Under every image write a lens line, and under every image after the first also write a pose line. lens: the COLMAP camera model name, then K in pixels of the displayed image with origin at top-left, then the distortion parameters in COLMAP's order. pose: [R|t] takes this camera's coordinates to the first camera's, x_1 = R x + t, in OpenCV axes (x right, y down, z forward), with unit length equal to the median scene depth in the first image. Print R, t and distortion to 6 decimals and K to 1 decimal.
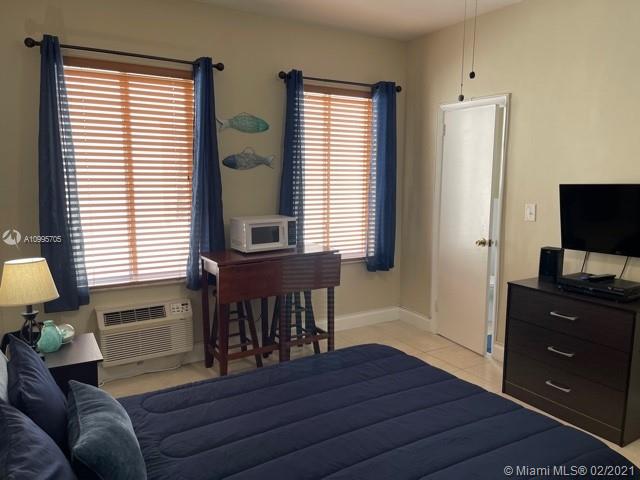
lens RADIAL K [[479.9, 0, 320.0], [0, 479.9, 240.0], [0, 0, 1]] dist [0.081944, -0.113325]
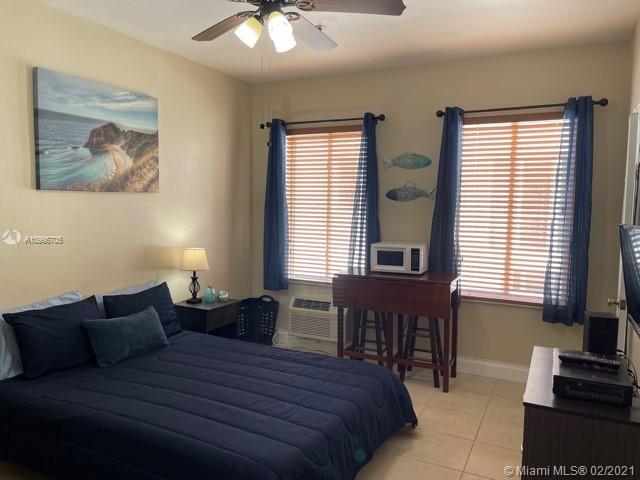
lens RADIAL K [[479.9, 0, 320.0], [0, 479.9, 240.0], [0, 0, 1]] dist [0.081944, -0.113325]
pose [[0.534353, 0.072820, -0.842119, 0.724002], [-0.131377, 0.991330, 0.002359, -0.032975], [0.834989, 0.109375, 0.539287, 0.237918]]
